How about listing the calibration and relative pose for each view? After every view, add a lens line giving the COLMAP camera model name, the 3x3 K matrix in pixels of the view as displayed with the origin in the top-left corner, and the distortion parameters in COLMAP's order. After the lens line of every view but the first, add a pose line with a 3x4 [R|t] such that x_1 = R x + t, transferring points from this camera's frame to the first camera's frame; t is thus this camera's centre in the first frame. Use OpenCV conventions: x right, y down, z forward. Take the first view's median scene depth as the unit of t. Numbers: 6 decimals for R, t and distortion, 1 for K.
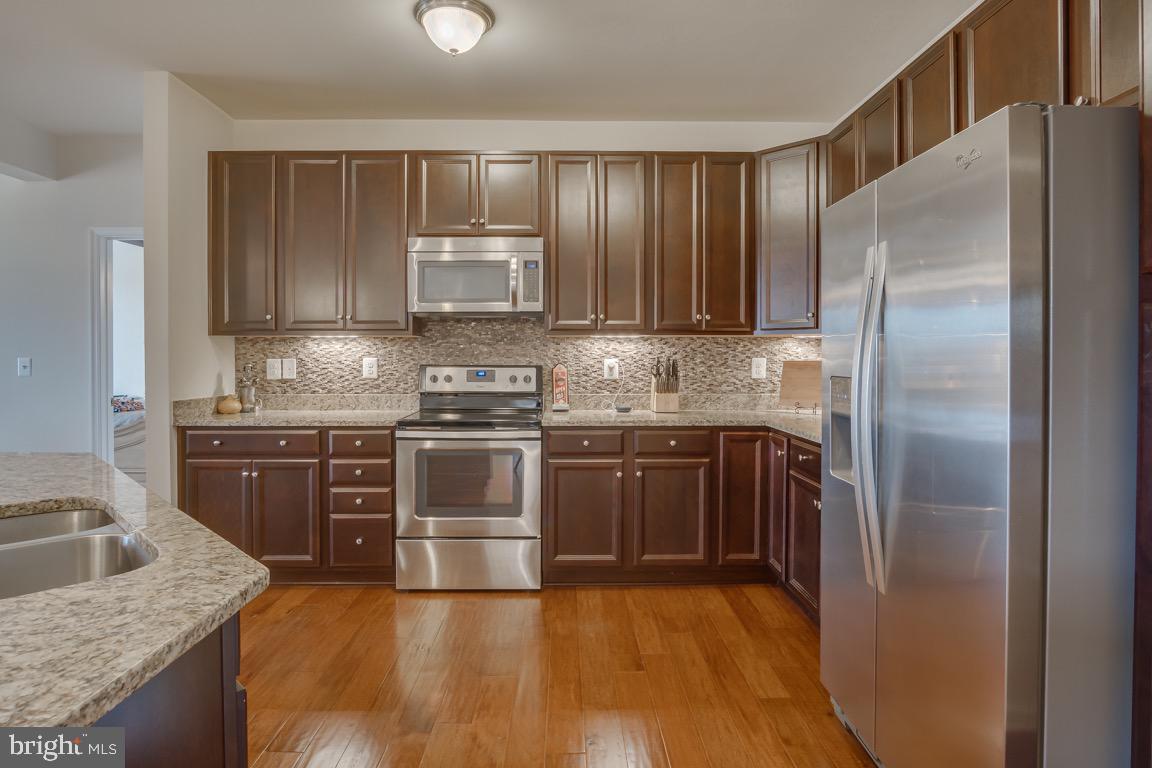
lens RADIAL K [[623.9, 0, 573.5], [0, 623.9, 361.3], [0, 0, 1]] dist [-0.038799, 0.000636]
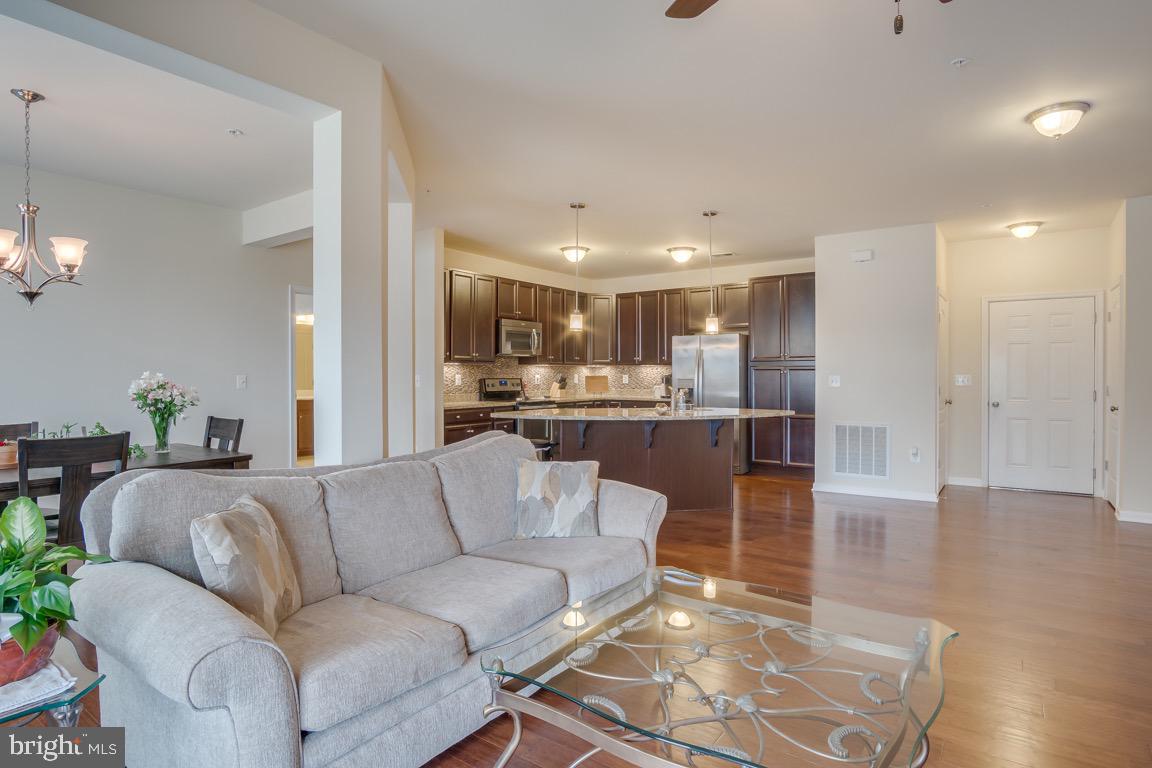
lens RADIAL K [[617.1, 0, 573.0], [0, 617.1, 381.8], [0, 0, 1]] dist [-0.025220, 0.001086]
pose [[0.595015, -0.010801, 0.803642, -1.684974], [0.007518, 0.999941, 0.007873, 0.003698], [-0.803679, 0.001357, 0.595061, -0.430713]]
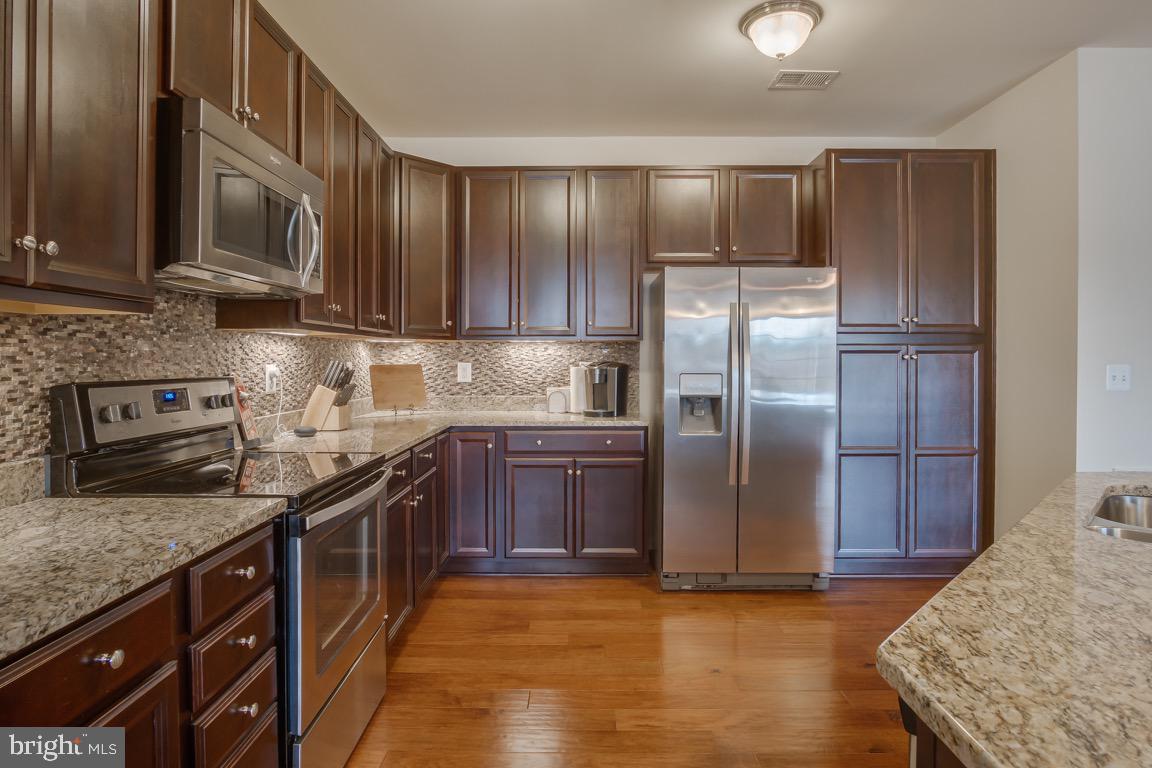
lens RADIAL K [[625.7, 0, 575.7], [0, 625.7, 360.5], [0, 0, 1]] dist [-0.019321, 0.001487]
pose [[0.022182, -0.002977, 0.999750, -0.646582], [0.007582, 0.999967, 0.002809, -0.007955], [-0.999725, 0.007518, 0.022203, 0.659252]]
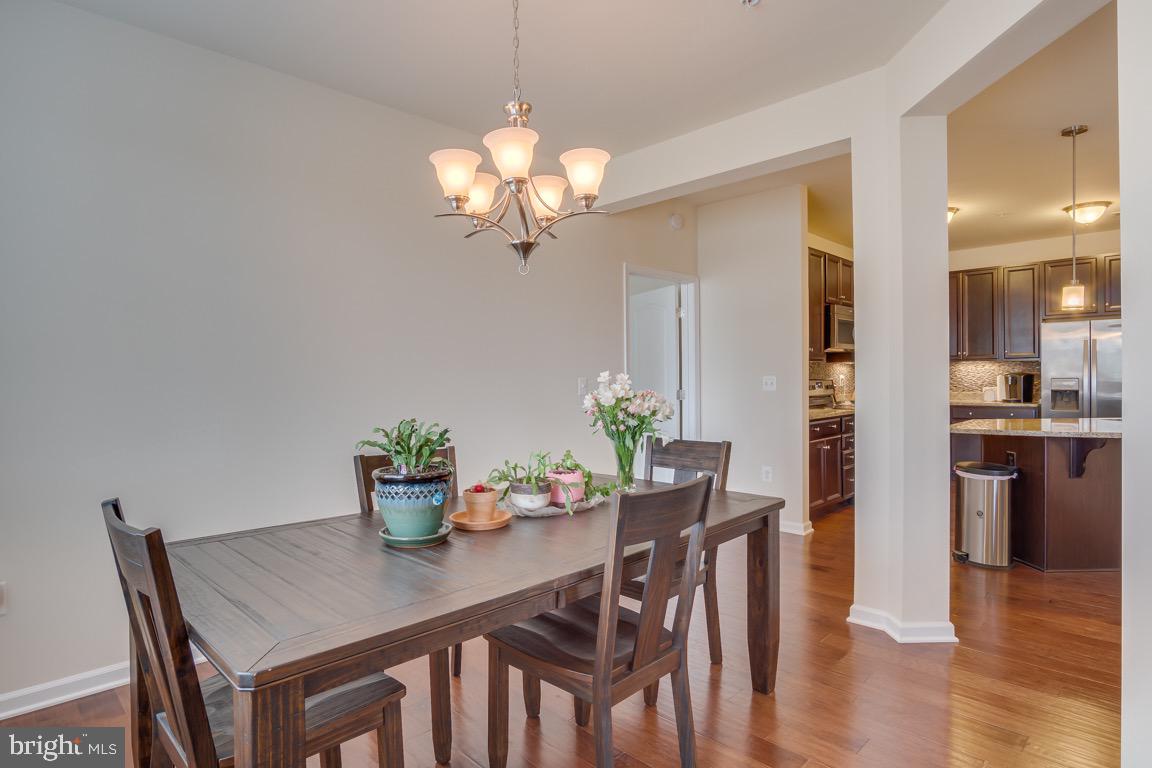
lens RADIAL K [[618.3, 0, 575.2], [0, 618.3, 371.6], [0, 0, 1]] dist [-0.026563, -0.000207]
pose [[0.714085, -0.001401, 0.700058, -1.794485], [0.012765, 0.999858, -0.011020, -0.003140], [-0.699943, 0.016806, 0.714001, 0.268682]]
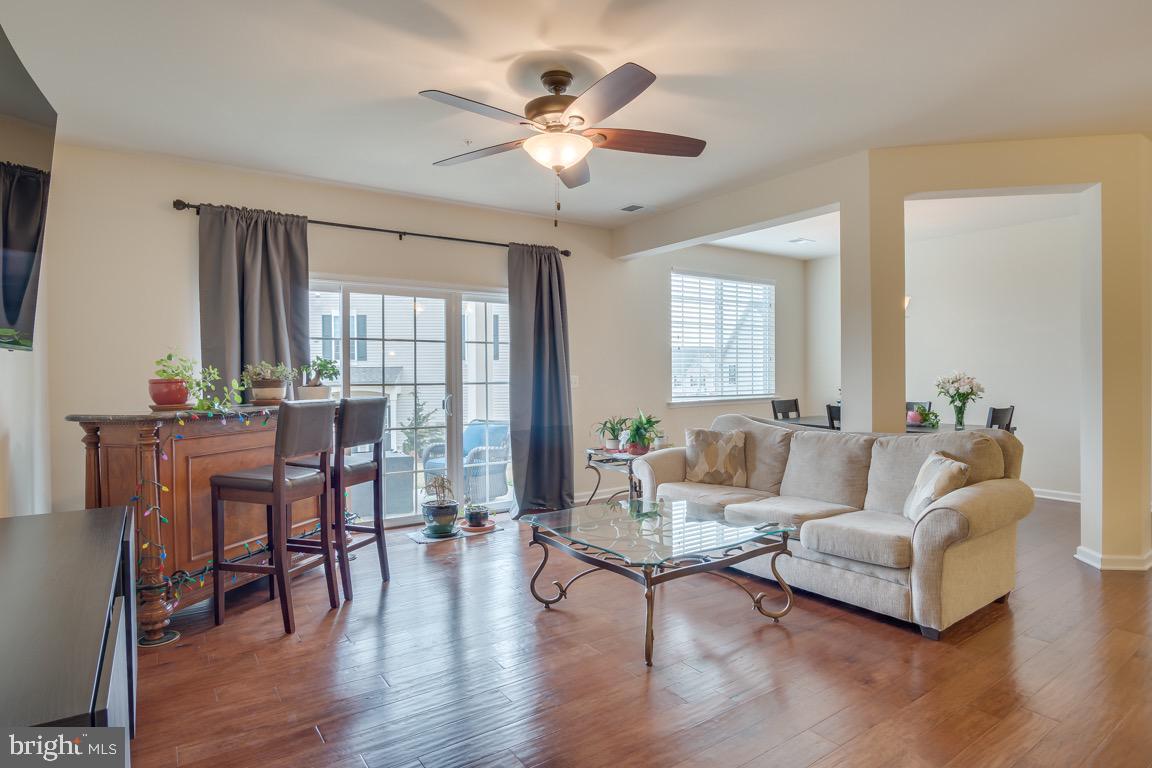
lens RADIAL K [[623.1, 0, 575.9], [0, 623.1, 382.1], [0, 0, 1]] dist [-0.024413, 0.002881]
pose [[0.566513, 0.005416, -0.824035, -0.608968], [0.000536, 0.999976, 0.006941, 0.007400], [0.824052, -0.004374, 0.566497, -0.818108]]
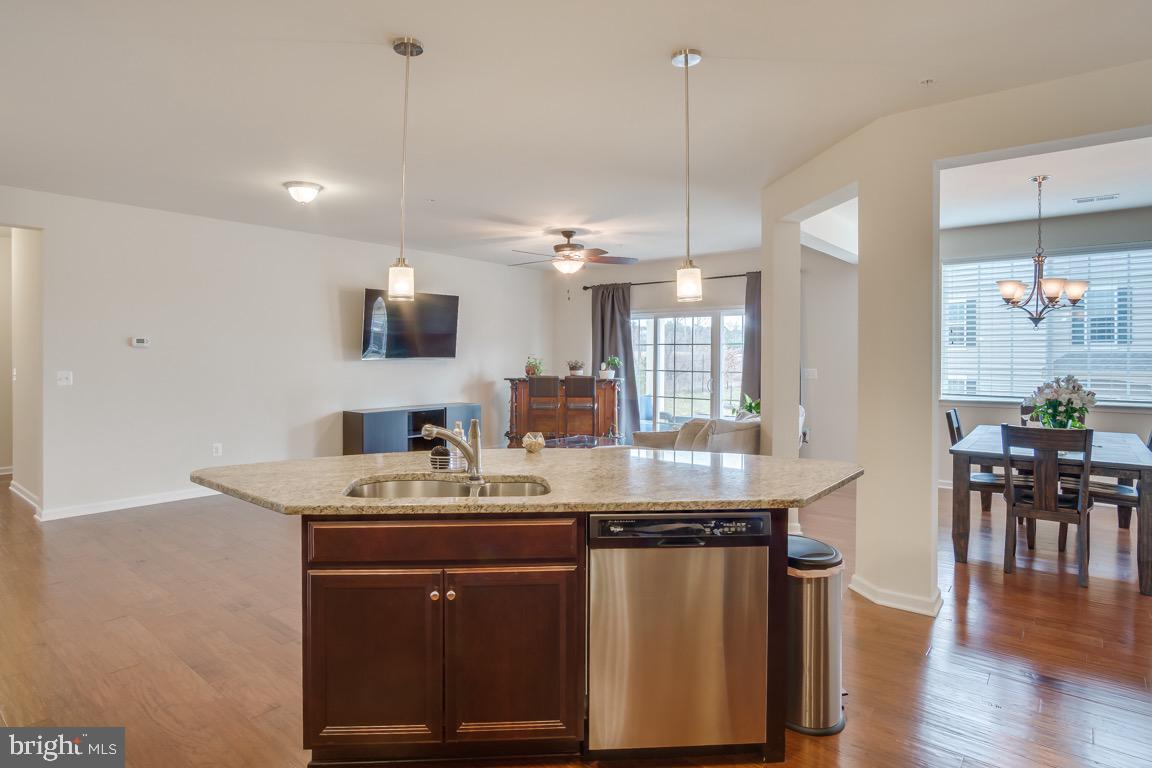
lens RADIAL K [[638.7, 0, 522.6], [0, 638.7, 357.3], [0, 0, 1]] dist [-0.000254, 0.001413]
pose [[-0.679232, -0.001583, -0.733922, 0.135190], [-0.009201, 0.999937, 0.006358, -0.037359], [0.733866, 0.011072, -0.679204, 0.772975]]
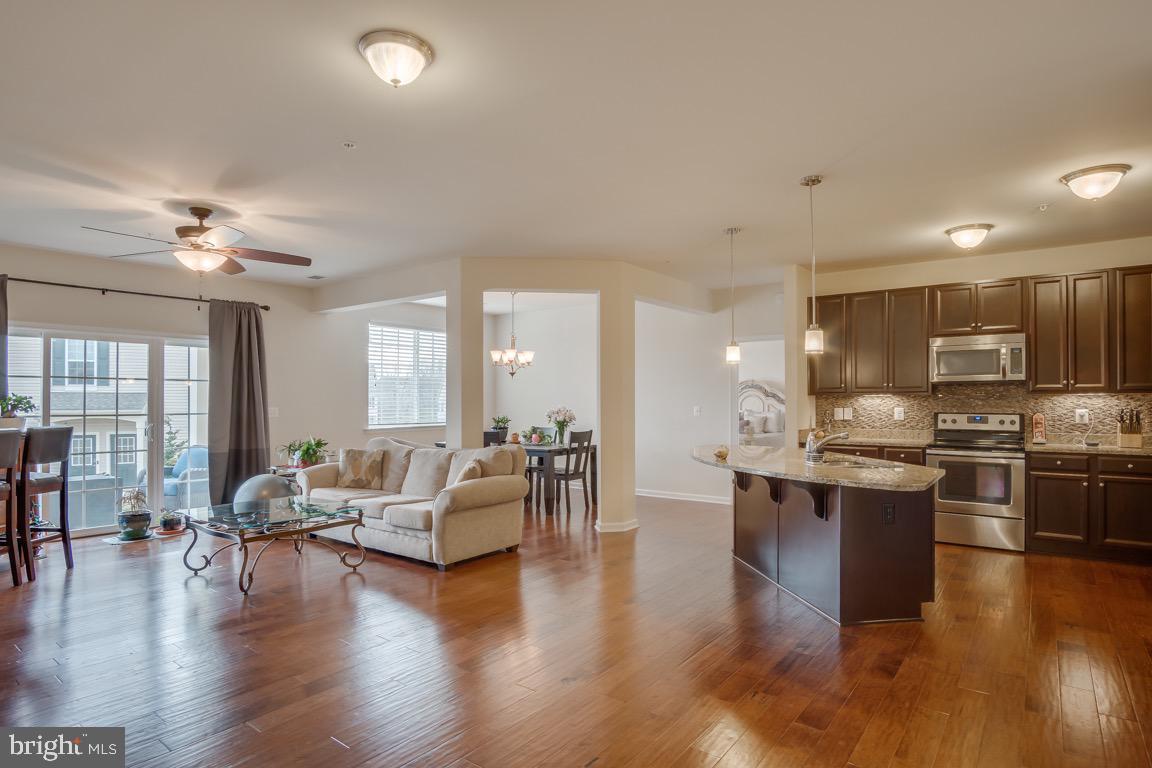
lens RADIAL K [[626.5, 0, 572.1], [0, 626.5, 395.4], [0, 0, 1]] dist [-0.034537, 0.012243]
pose [[0.786762, -0.005811, -0.617229, 0.011581], [-0.003806, 0.999891, -0.014266, -0.011967], [0.617245, 0.013573, 0.786654, -0.872483]]
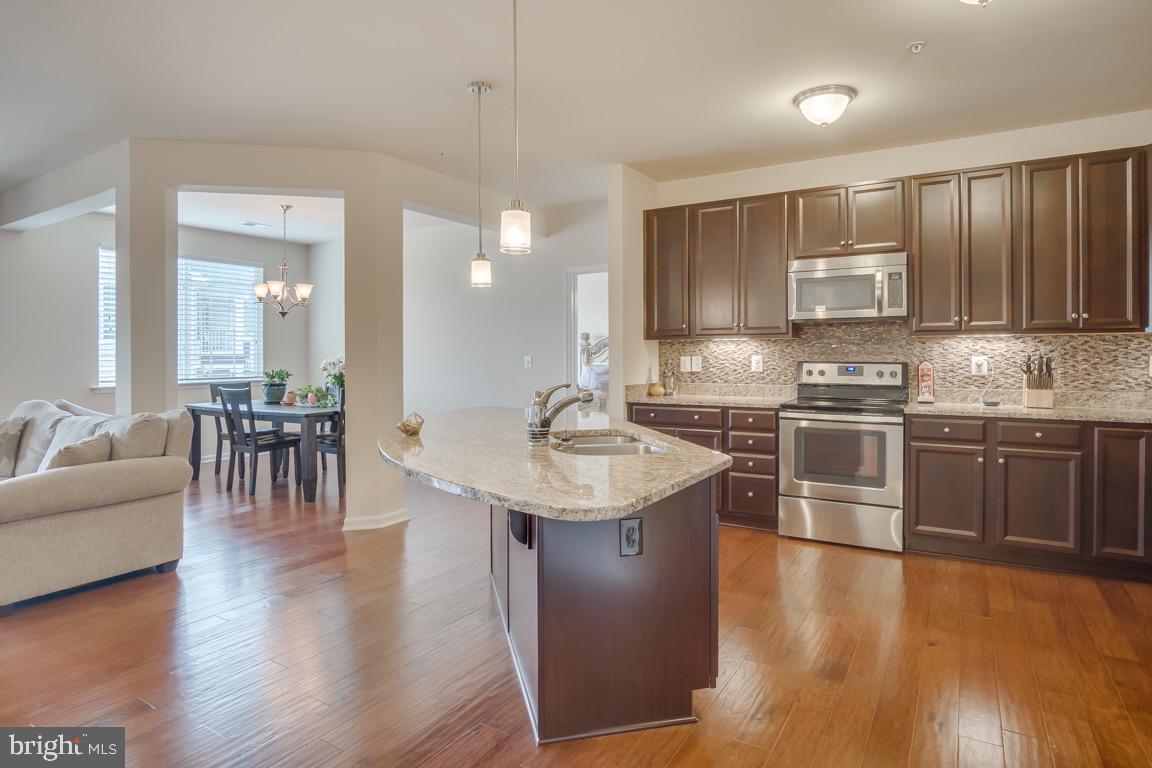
lens RADIAL K [[631.2, 0, 579.9], [0, 631.2, 355.5], [0, 0, 1]] dist [-0.023430, 0.001670]
pose [[0.844264, -0.001366, -0.535925, 0.058196], [-0.001387, 0.999988, -0.004733, 0.000576], [0.535925, 0.004740, 0.844252, -0.287988]]
